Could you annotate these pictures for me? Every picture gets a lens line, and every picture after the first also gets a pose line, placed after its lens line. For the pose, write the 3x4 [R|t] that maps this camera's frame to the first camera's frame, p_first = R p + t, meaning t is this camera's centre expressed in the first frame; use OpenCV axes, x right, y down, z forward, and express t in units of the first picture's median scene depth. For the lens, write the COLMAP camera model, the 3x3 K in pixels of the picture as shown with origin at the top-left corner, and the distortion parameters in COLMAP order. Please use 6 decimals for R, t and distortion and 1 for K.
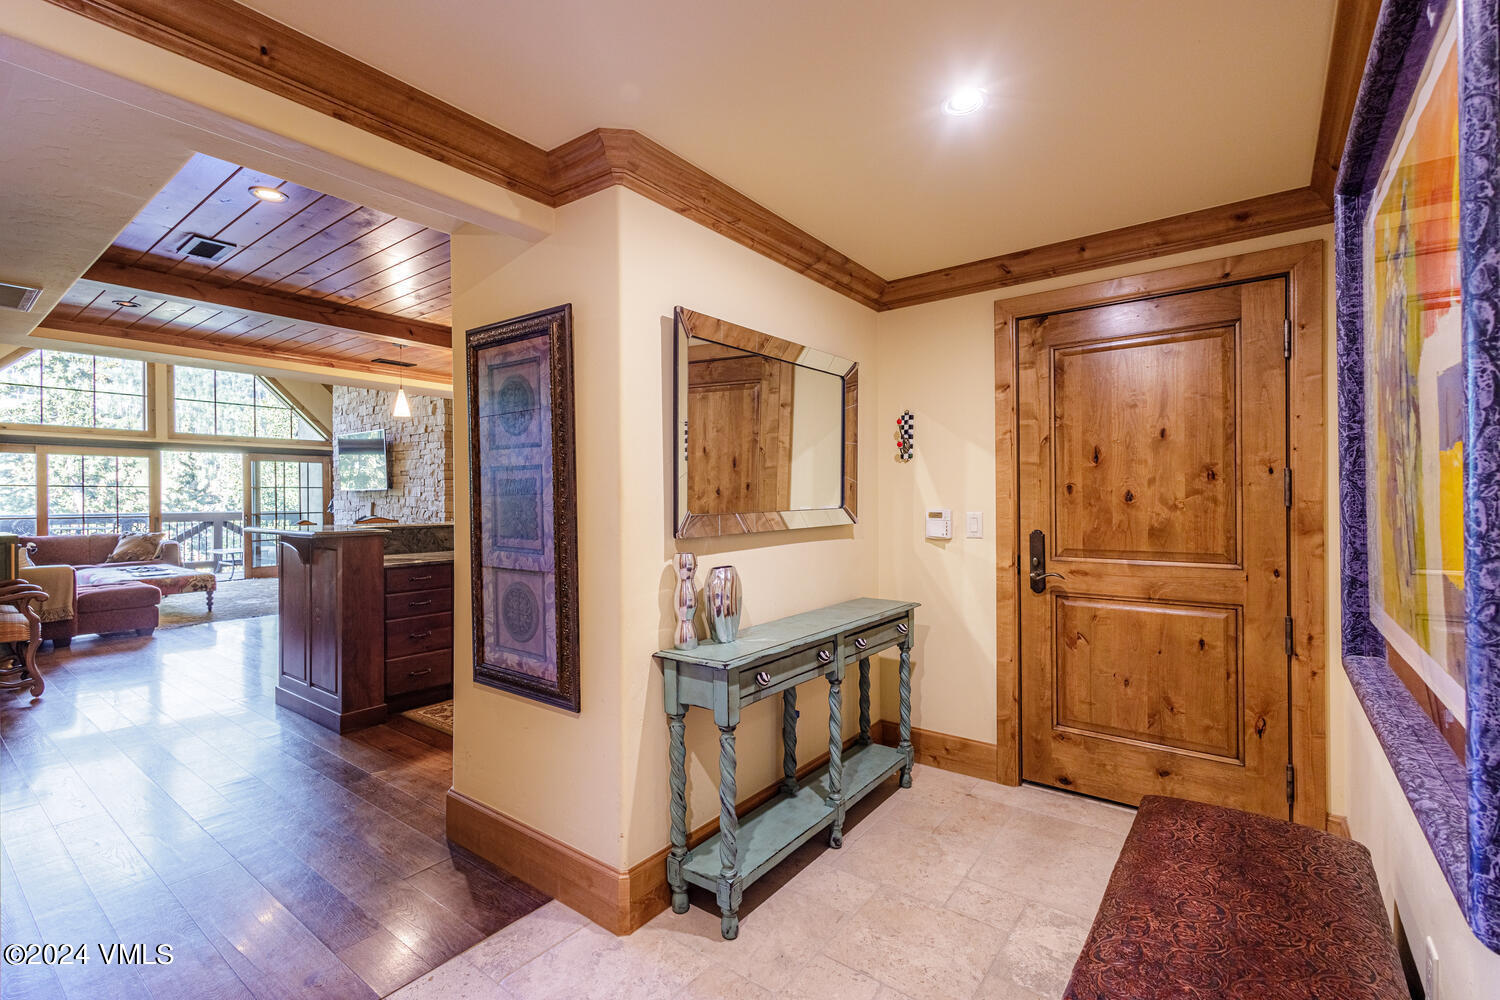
lens RADIAL K [[703.2, 0, 776.7], [0, 703.2, 501.3], [0, 0, 1]] dist [0.012420, -0.003694]
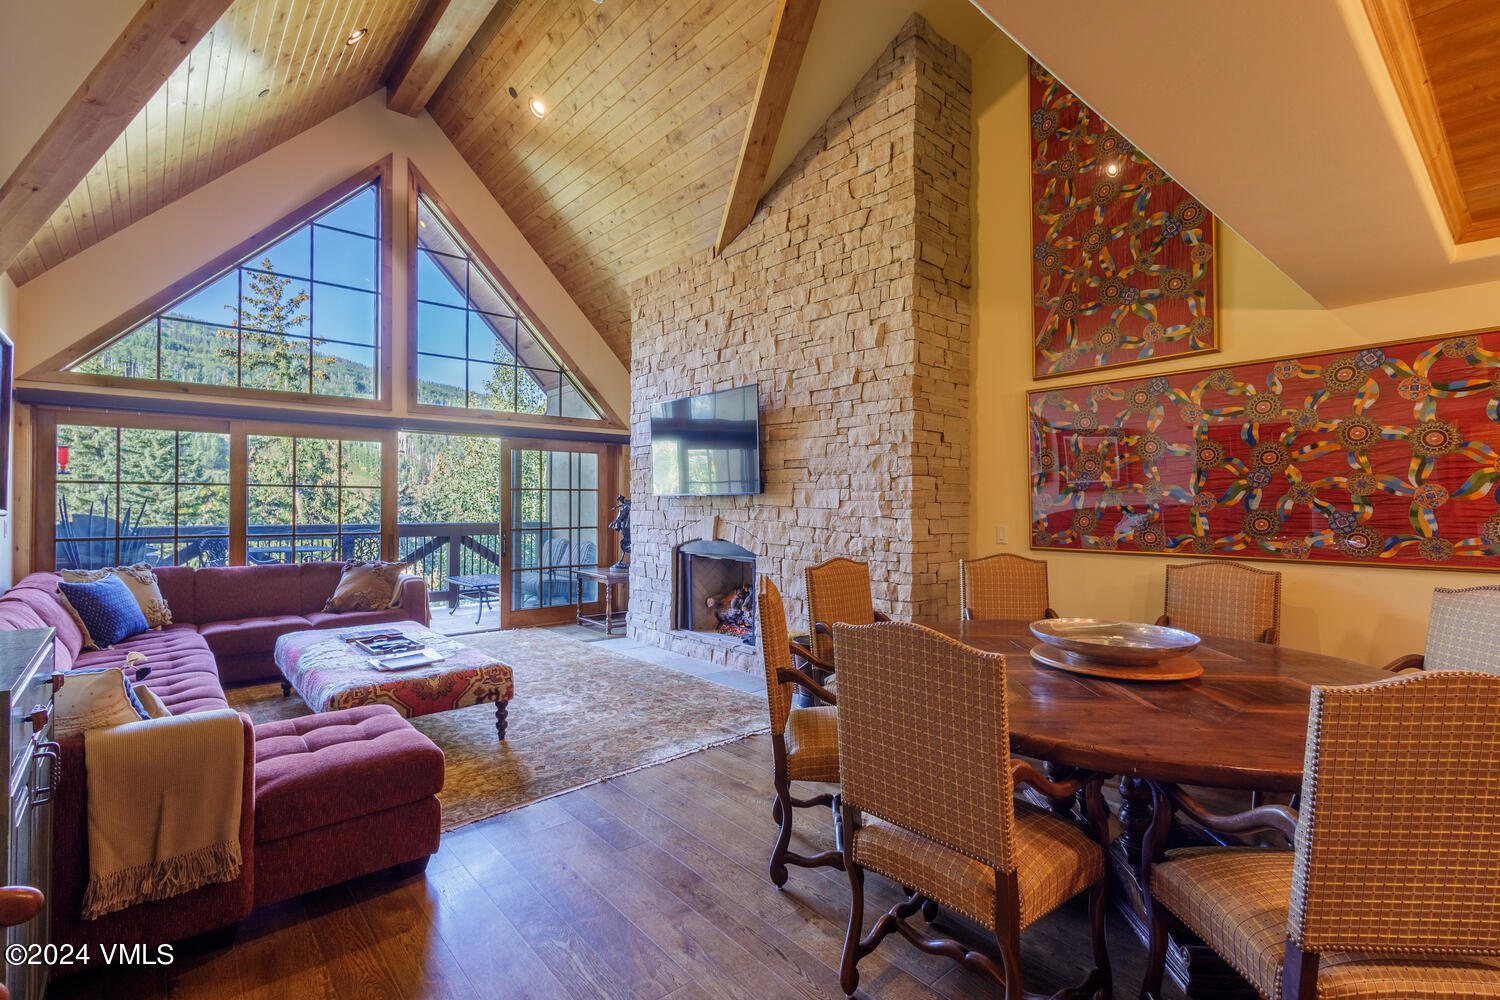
lens RADIAL K [[703.2, 0, 761.6], [0, 703.2, 498.8], [0, 0, 1]] dist [0.012420, -0.003694]
pose [[0.979811, 0.006490, -0.199821, -0.409749], [-0.008157, 0.999938, -0.007520, -0.008338], [0.199760, 0.008999, 0.979804, 0.431023]]
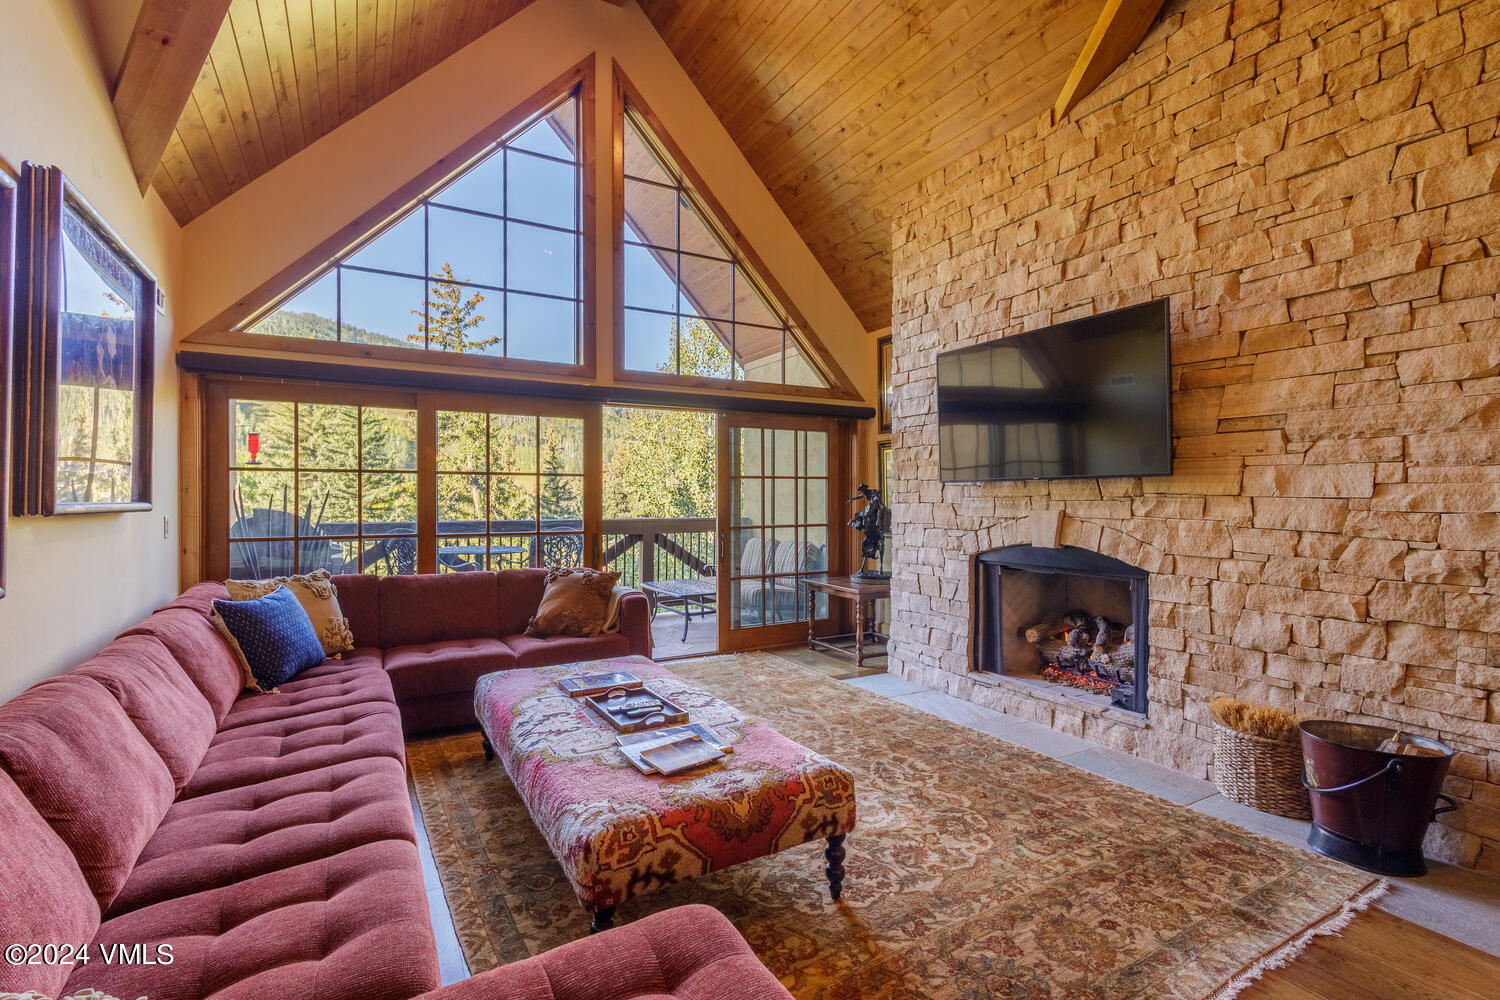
lens RADIAL K [[703.2, 0, 757.4], [0, 703.2, 498.6], [0, 0, 1]] dist [0.012420, -0.003694]
pose [[0.922374, 0.004540, -0.386272, -0.560989], [-0.004289, 0.999990, 0.001510, -0.004988], [0.386275, 0.000264, 0.922384, 0.564922]]
